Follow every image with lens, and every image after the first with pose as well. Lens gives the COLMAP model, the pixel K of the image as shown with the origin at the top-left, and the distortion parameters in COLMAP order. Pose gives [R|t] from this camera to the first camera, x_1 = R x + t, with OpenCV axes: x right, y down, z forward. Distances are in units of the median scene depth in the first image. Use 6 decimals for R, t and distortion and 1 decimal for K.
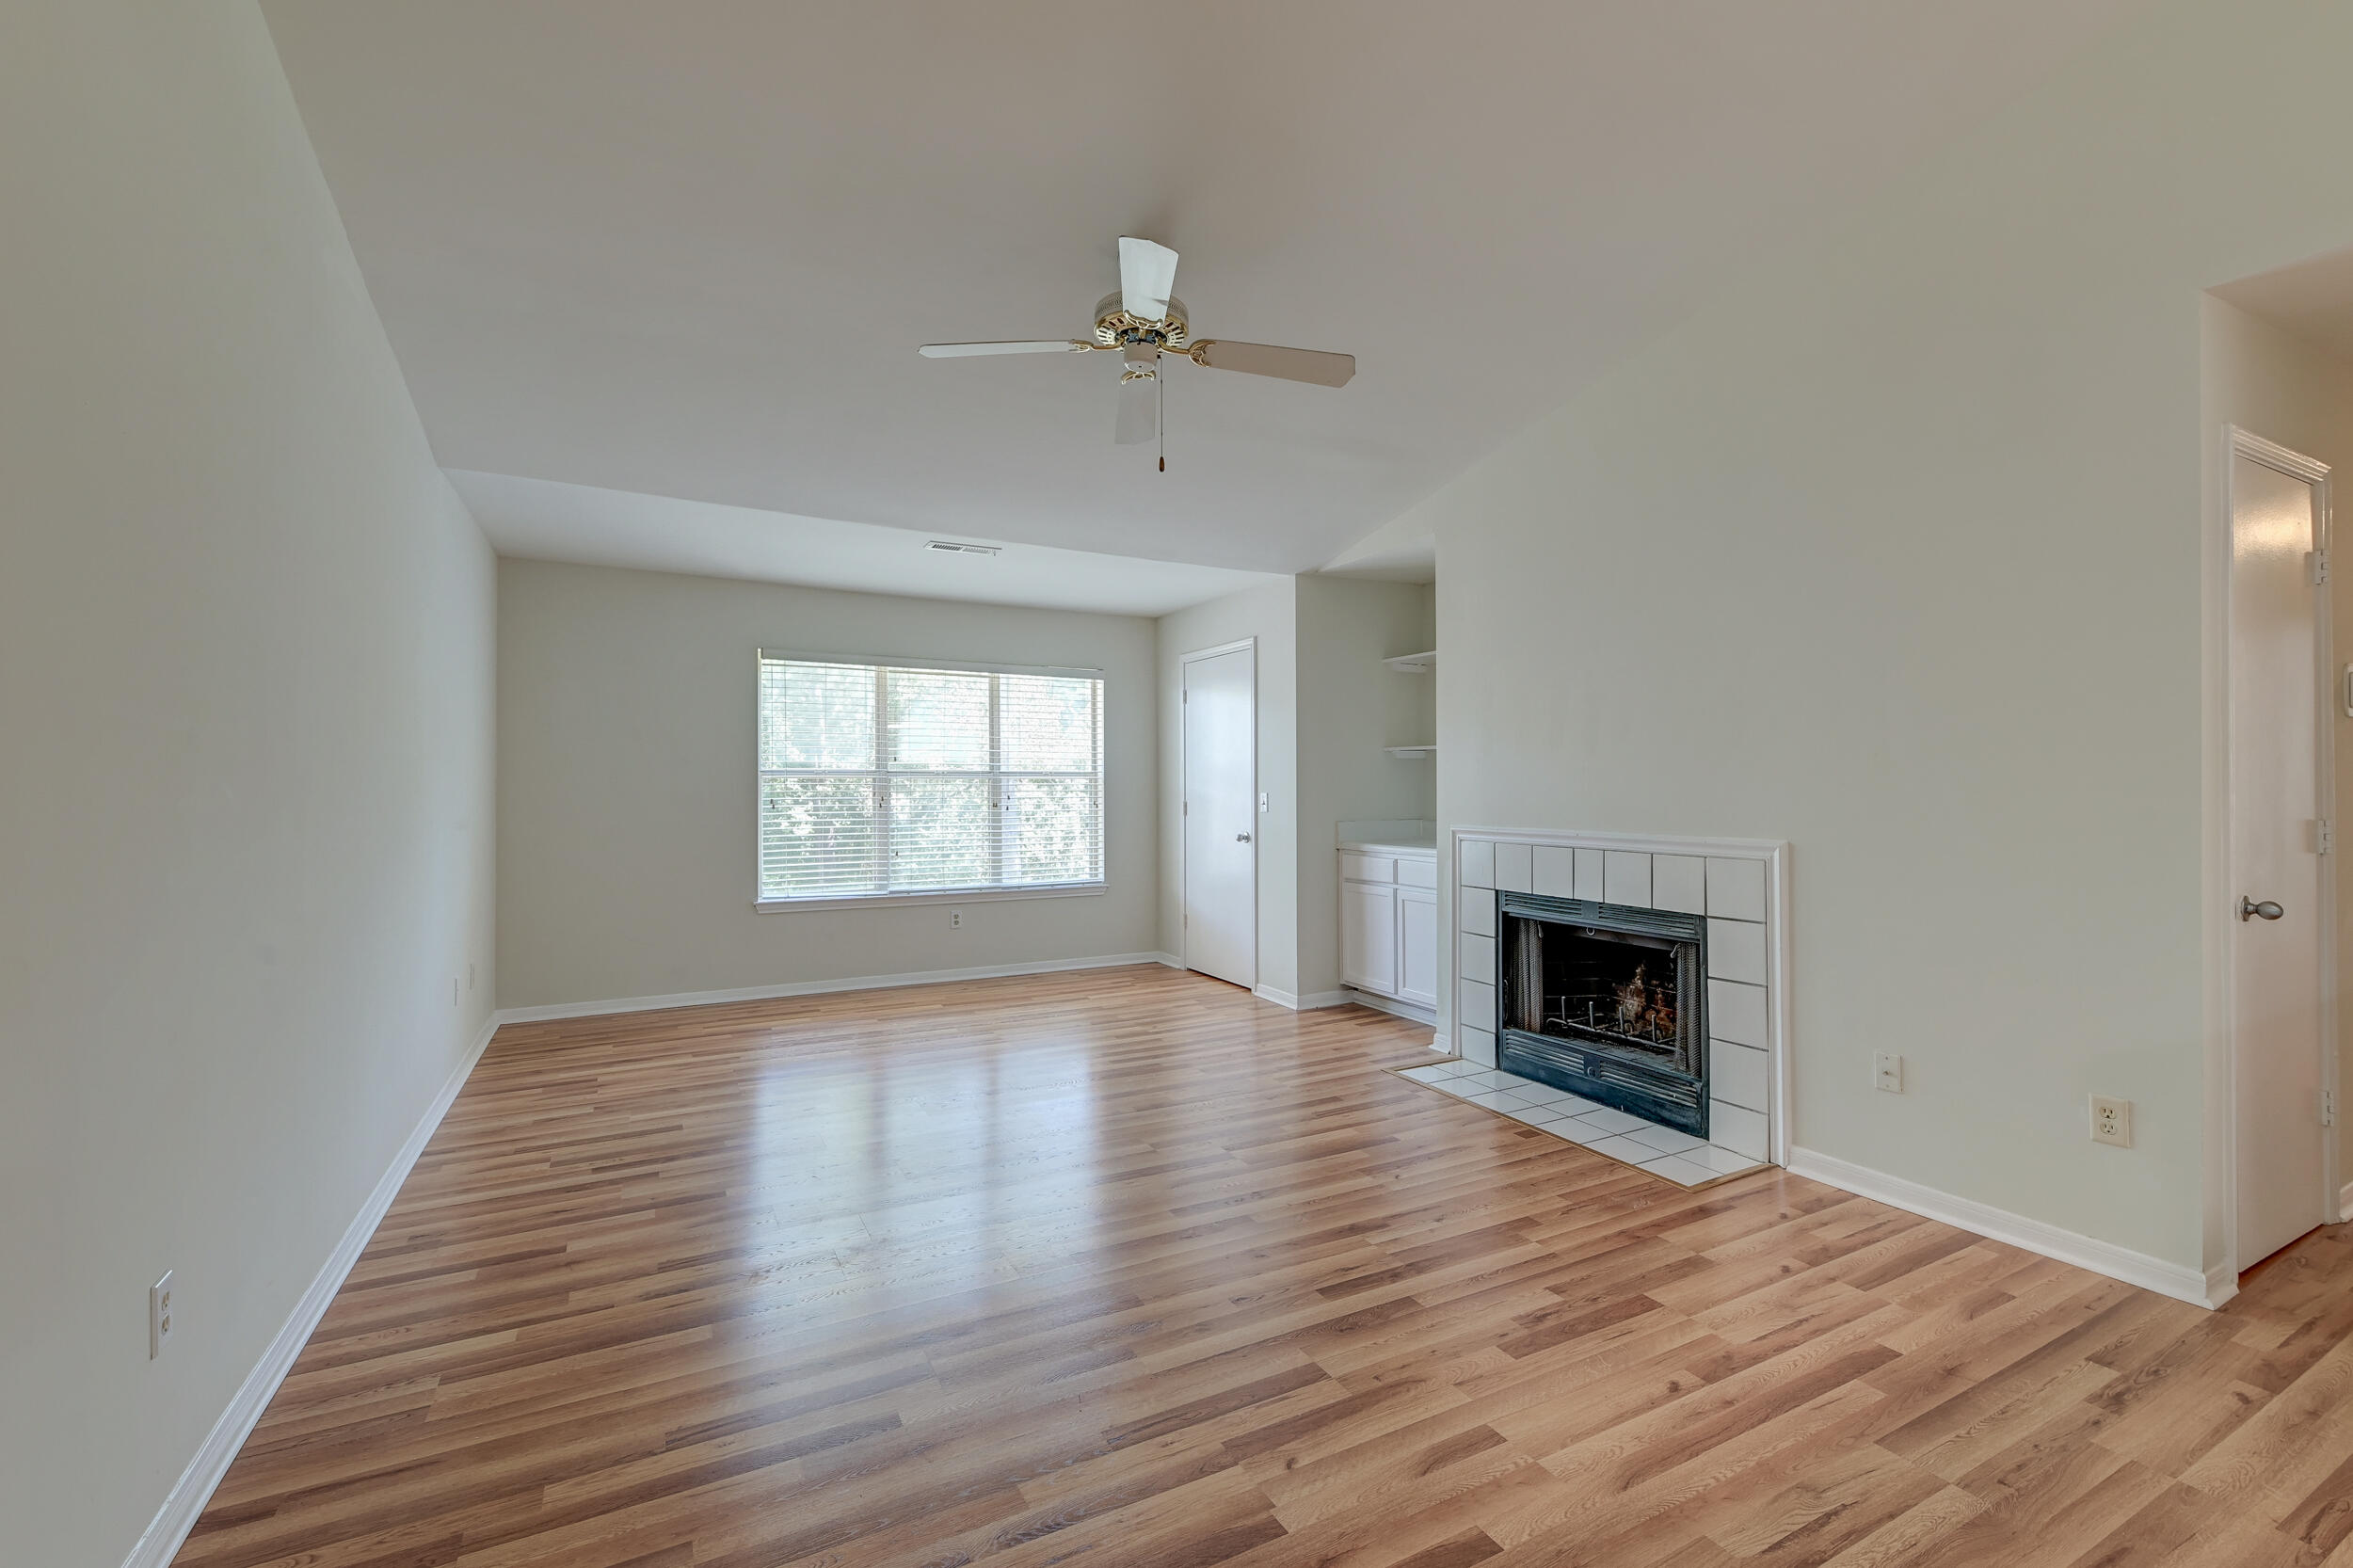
lens RADIAL K [[1000.6, 0, 1170.2], [0, 1000.6, 778.0], [0, 0, 1]] dist [-0.002391, -0.000800]
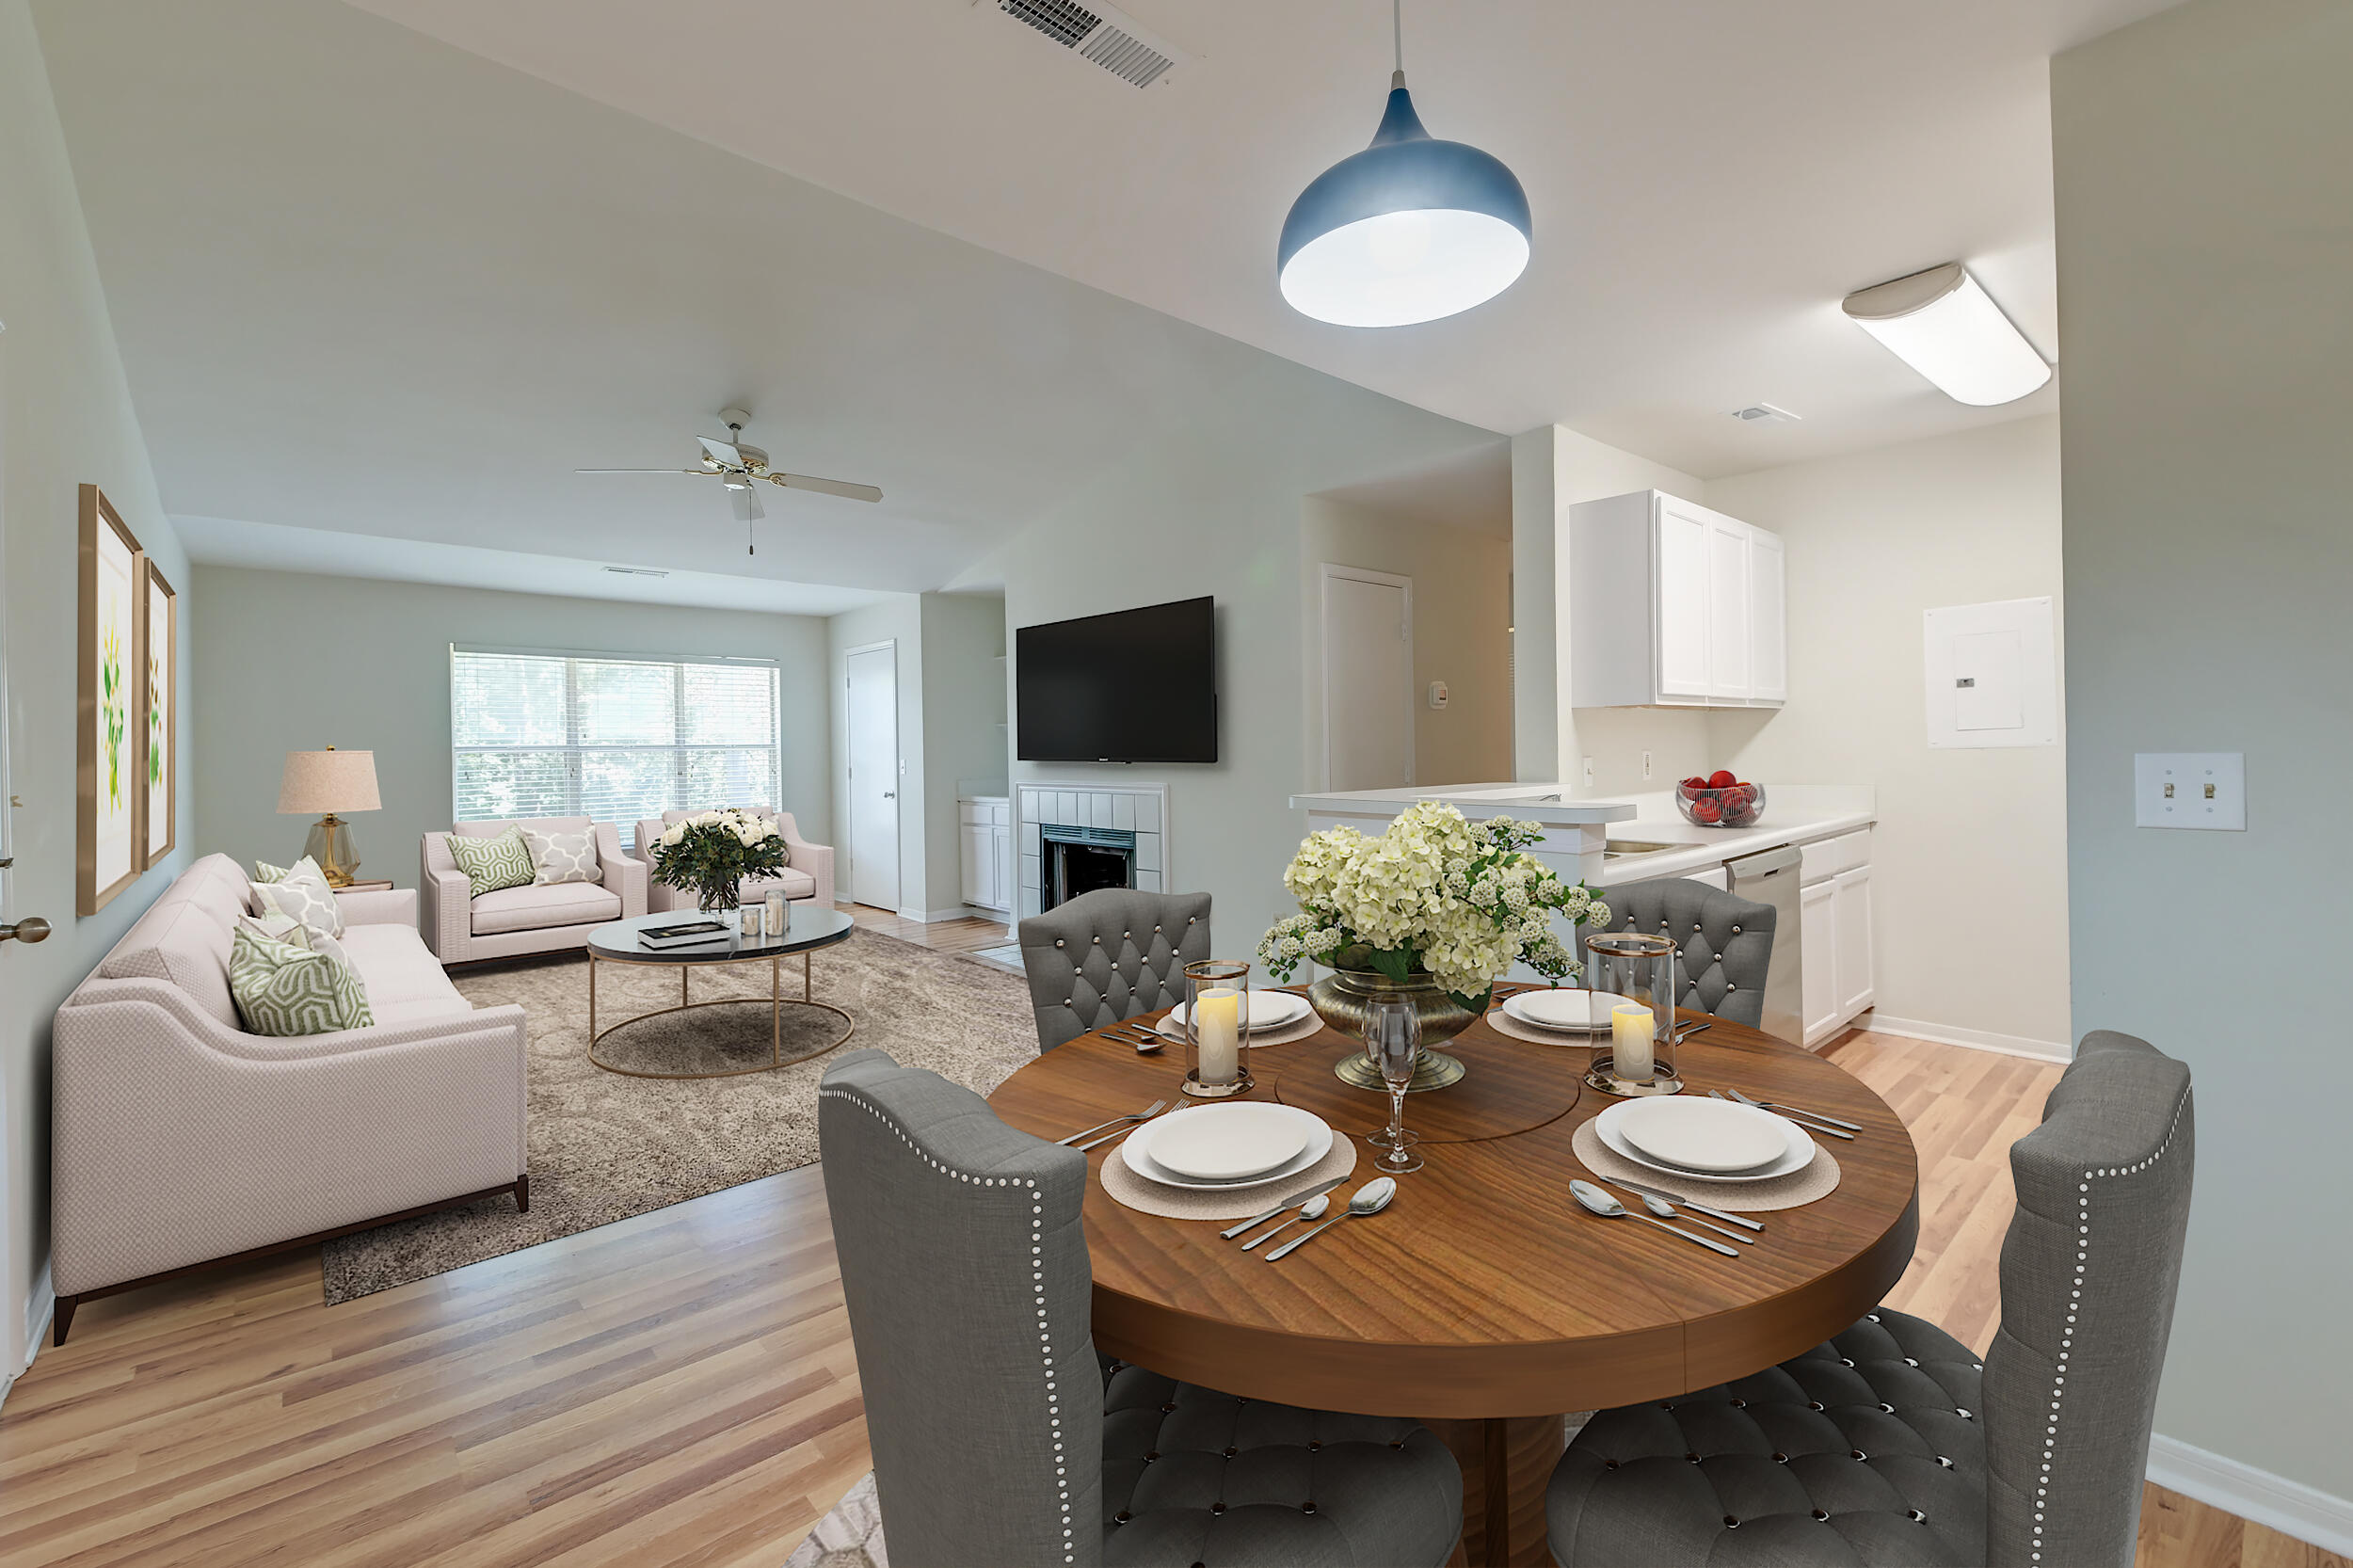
lens RADIAL K [[1000.6, 0, 1199.1], [0, 1000.6, 749.1], [0, 0, 1]] dist [-0.002391, -0.000800]
pose [[0.967483, -0.012543, 0.252626, 0.142656], [0.011314, 0.999916, 0.006320, -0.002493], [-0.252684, -0.003256, 0.967543, -0.363626]]
